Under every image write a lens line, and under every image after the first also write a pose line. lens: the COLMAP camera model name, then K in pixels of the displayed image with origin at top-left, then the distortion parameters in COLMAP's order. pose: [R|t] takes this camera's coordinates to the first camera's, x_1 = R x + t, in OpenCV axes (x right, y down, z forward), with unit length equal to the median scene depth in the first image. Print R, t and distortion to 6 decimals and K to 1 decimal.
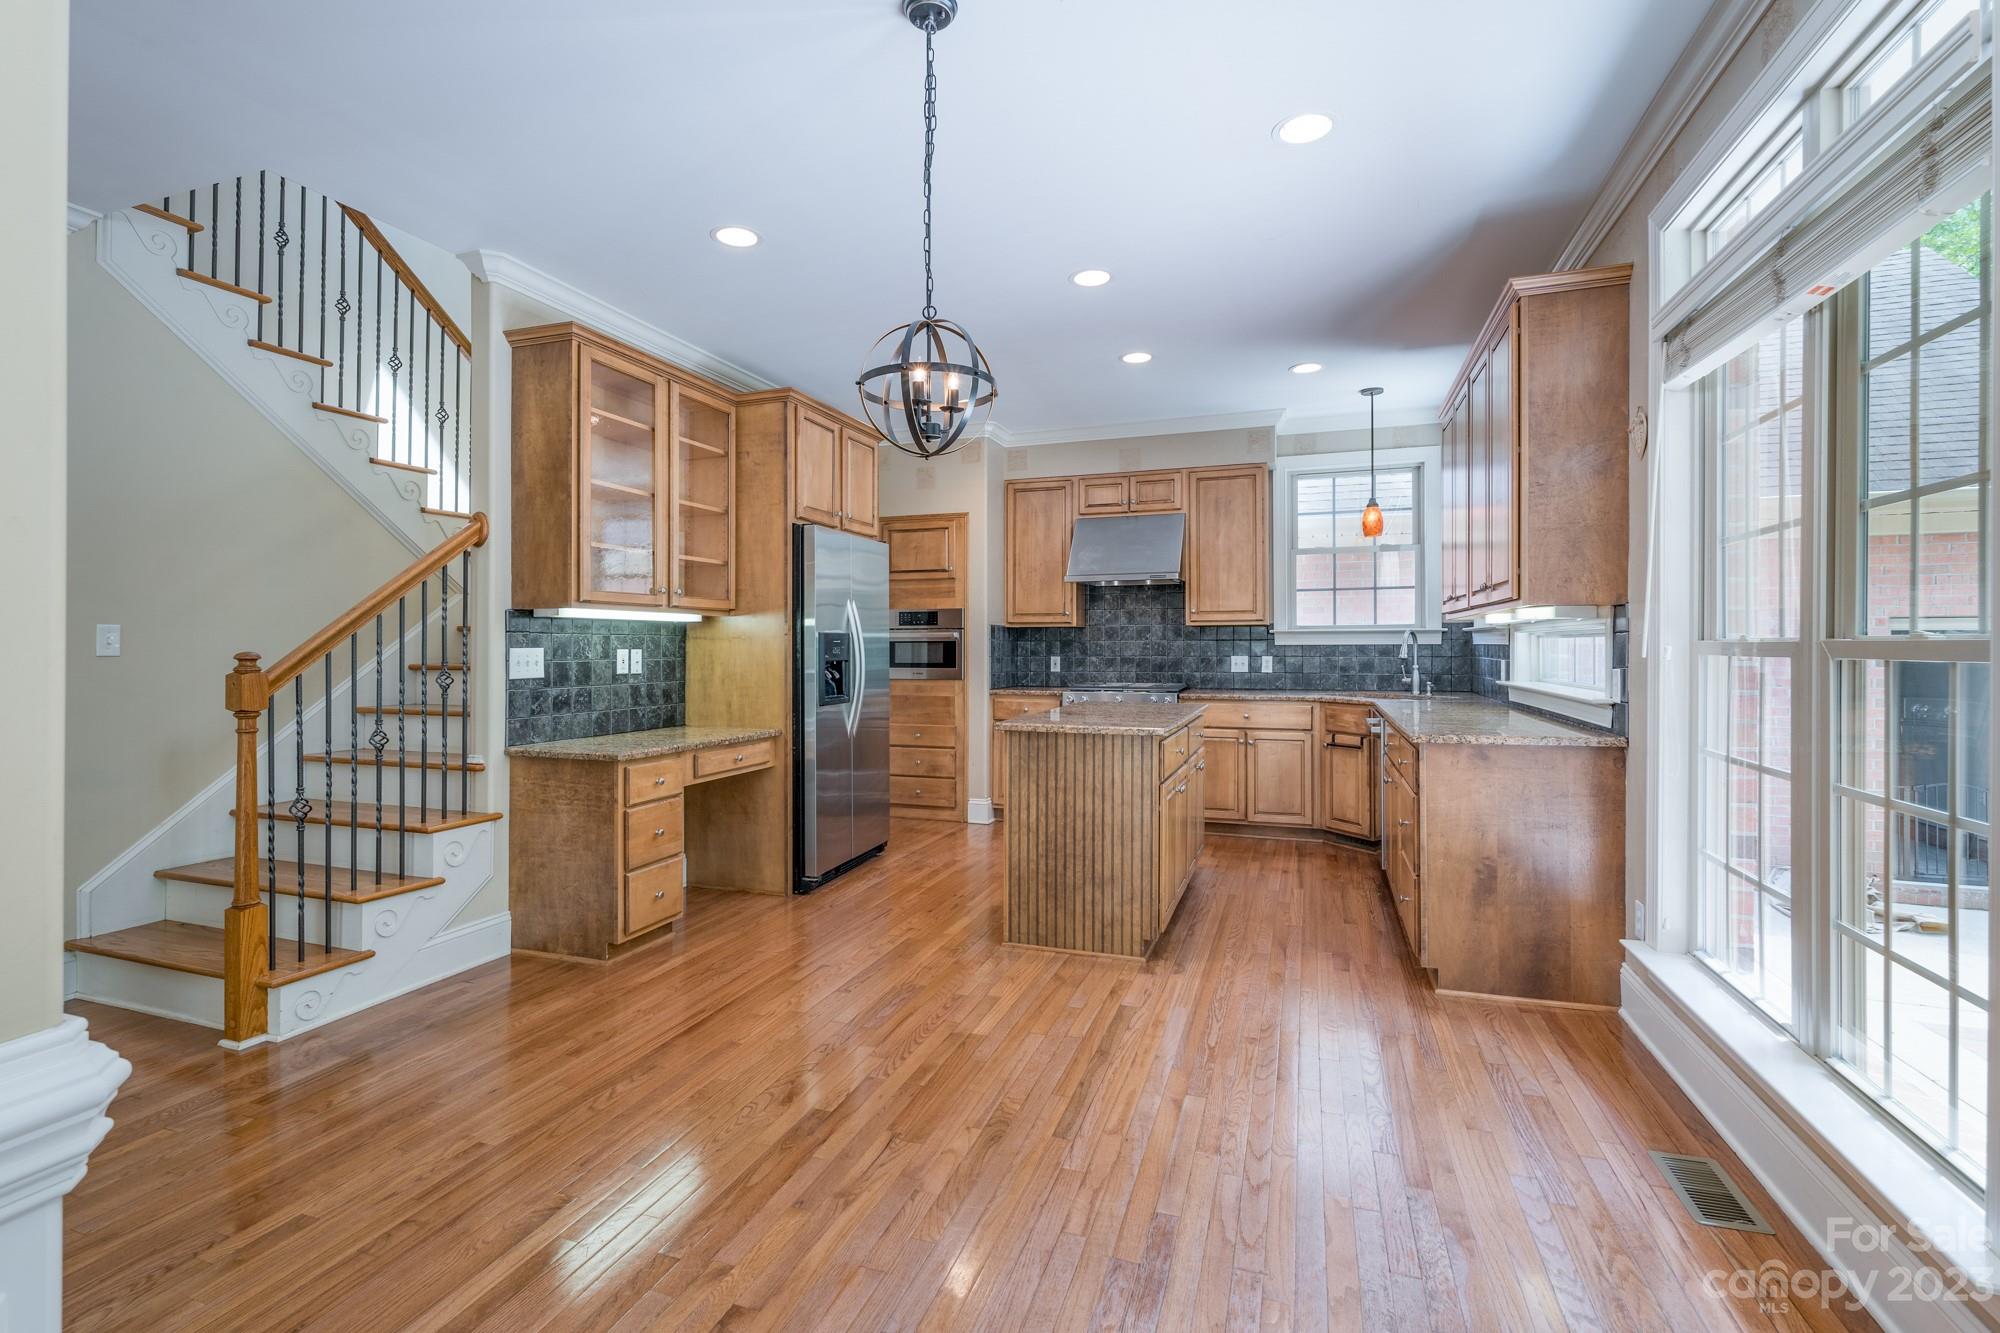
lens RADIAL K [[906.8, 0, 990.5], [0, 906.8, 649.3], [0, 0, 1]] dist [-0.004840, 0.000257]
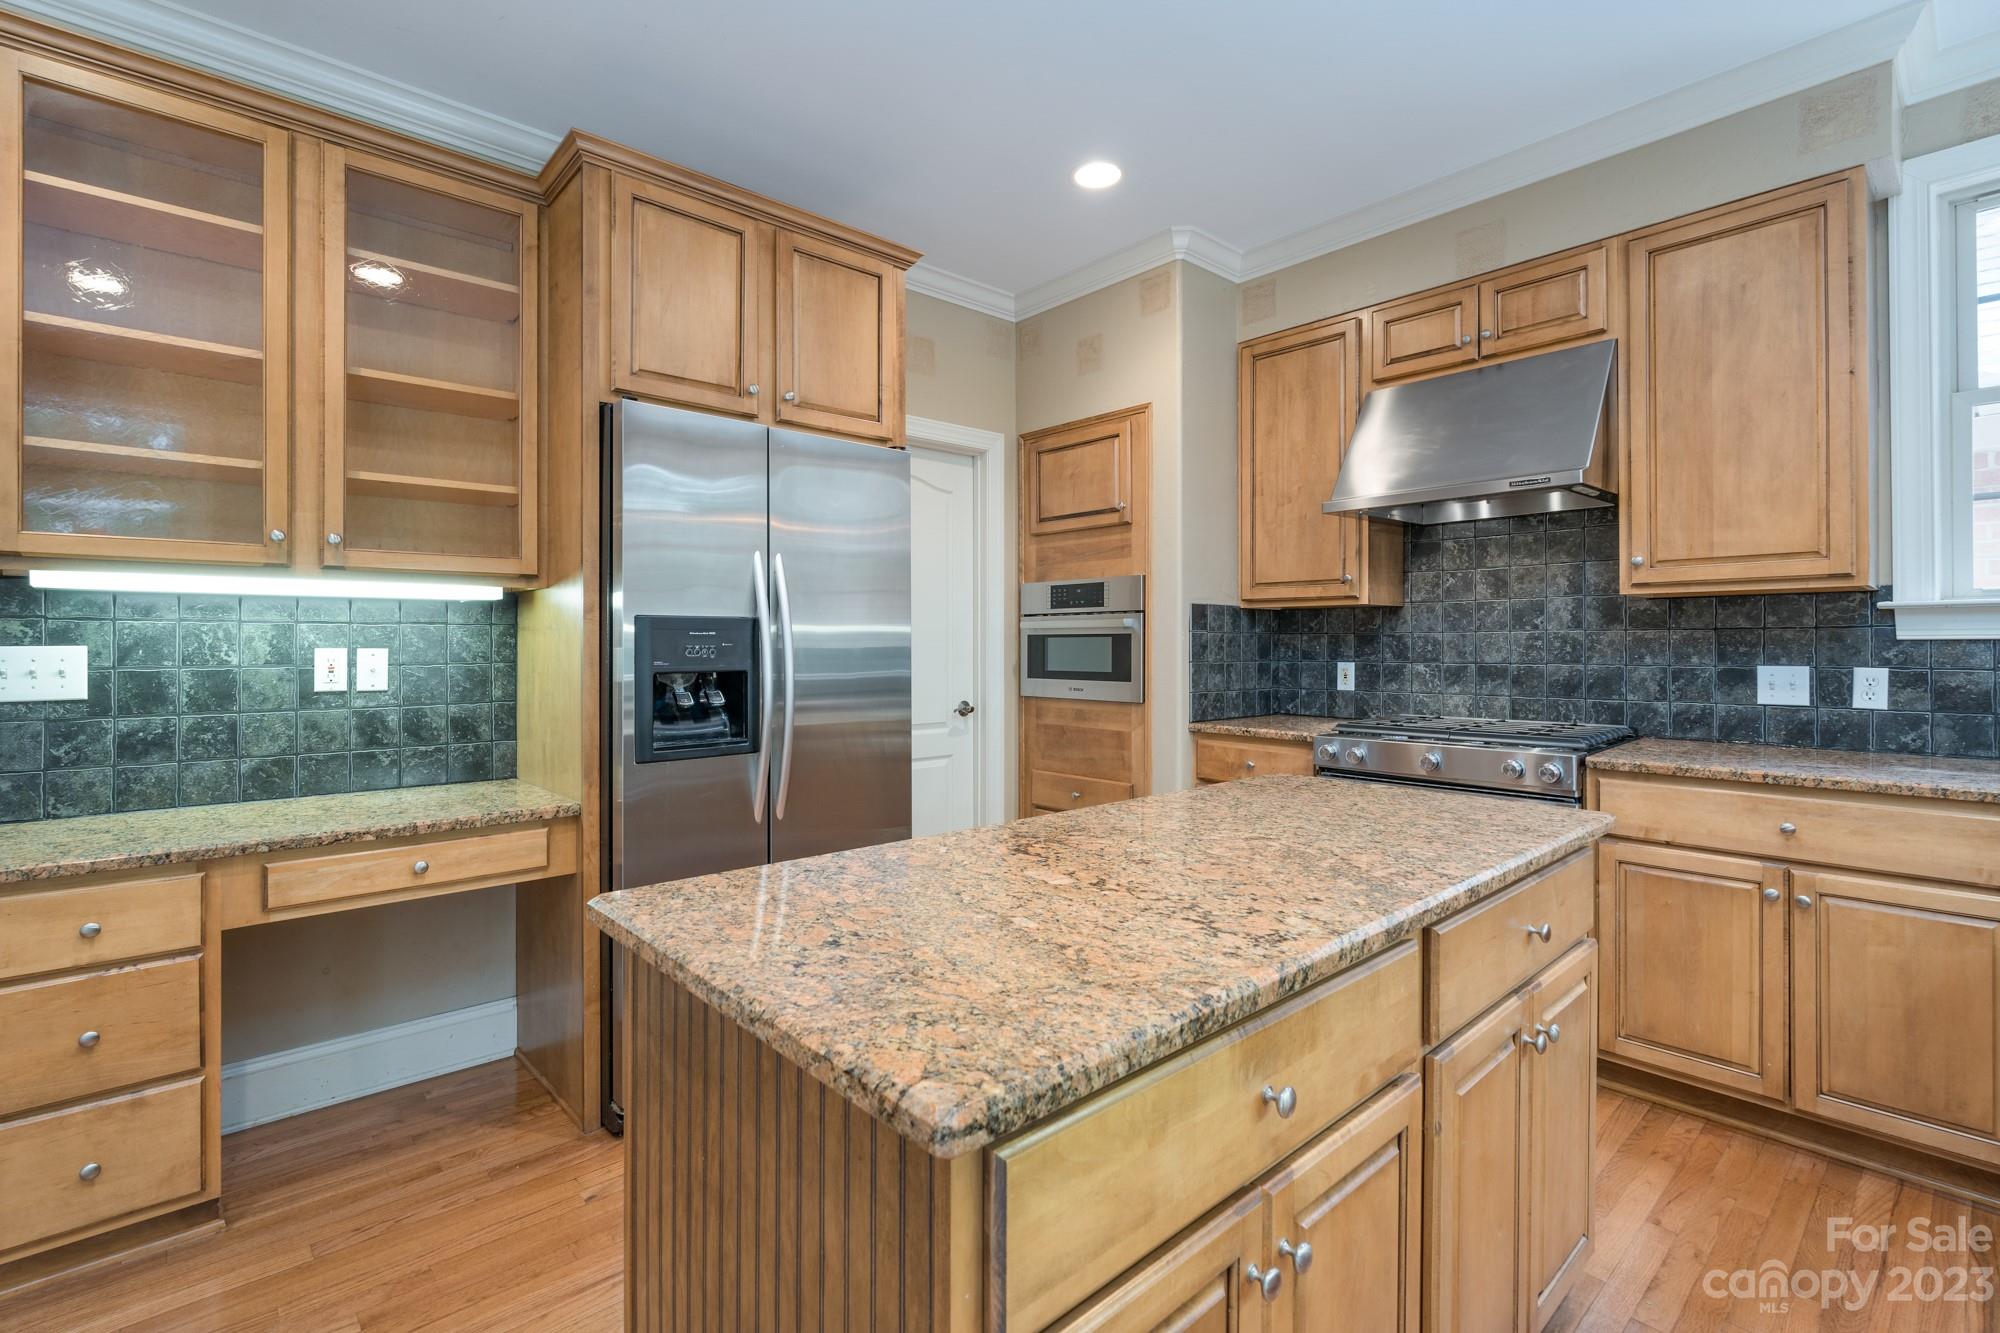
lens RADIAL K [[906.8, 0, 993.0], [0, 906.8, 643.6], [0, 0, 1]] dist [-0.004840, 0.000257]
pose [[0.877697, -0.000227, -0.479215, 0.175160], [-0.001334, 0.999995, -0.002916, -0.001504], [0.479213, 0.003198, 0.877693, 0.520972]]
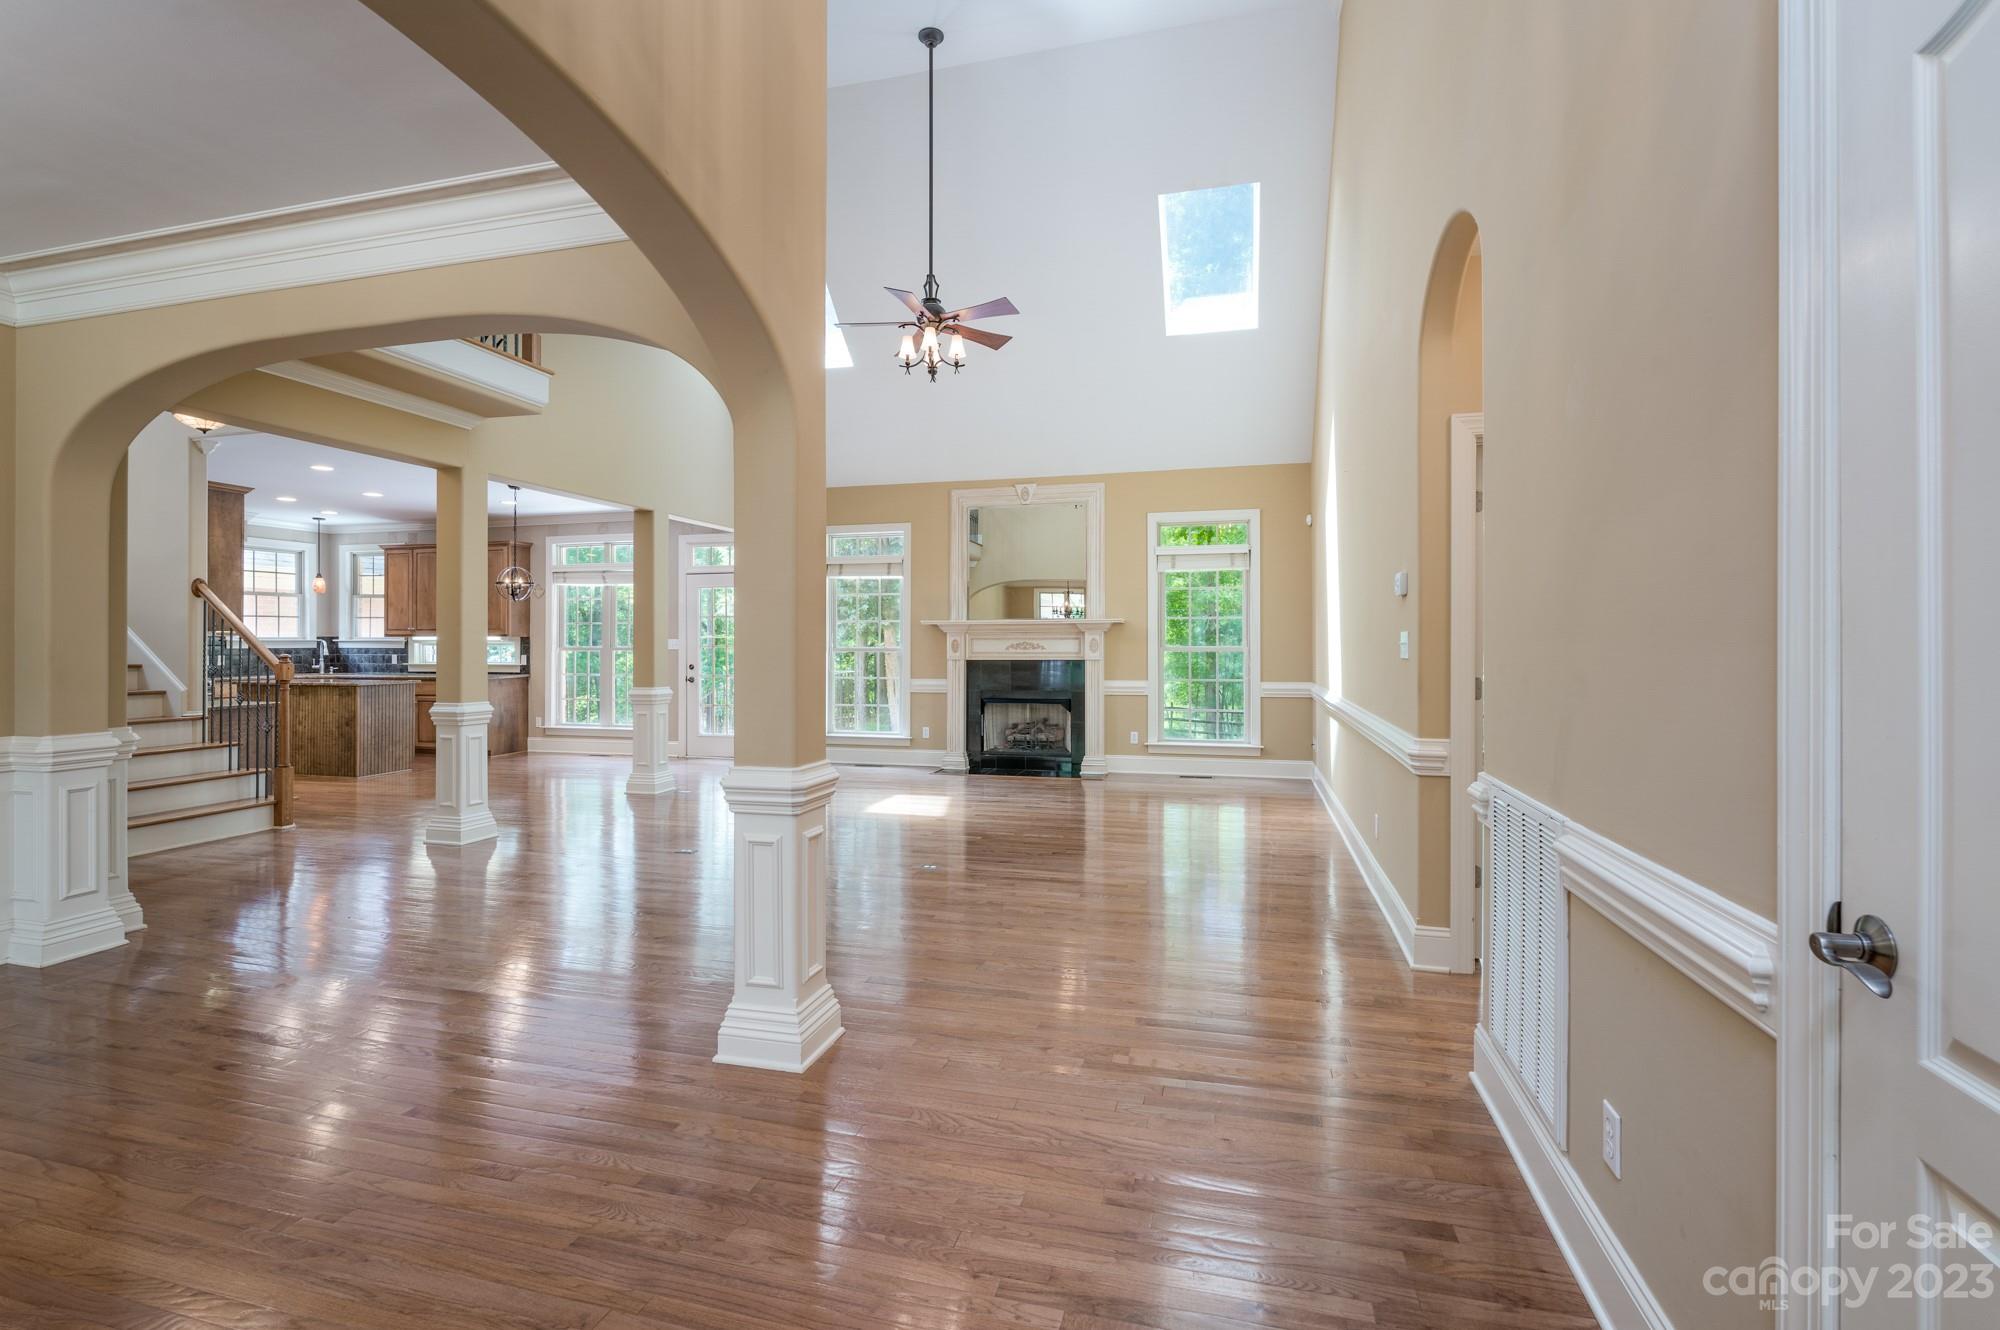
lens RADIAL K [[906.8, 0, 994.3], [0, 906.8, 632.5], [0, 0, 1]] dist [-0.004840, 0.000257]
pose [[-0.074914, 0.010953, 0.997130, -1.590099], [0.007337, 0.999919, -0.010432, -0.007991], [-0.997163, 0.006534, -0.074989, -0.298954]]
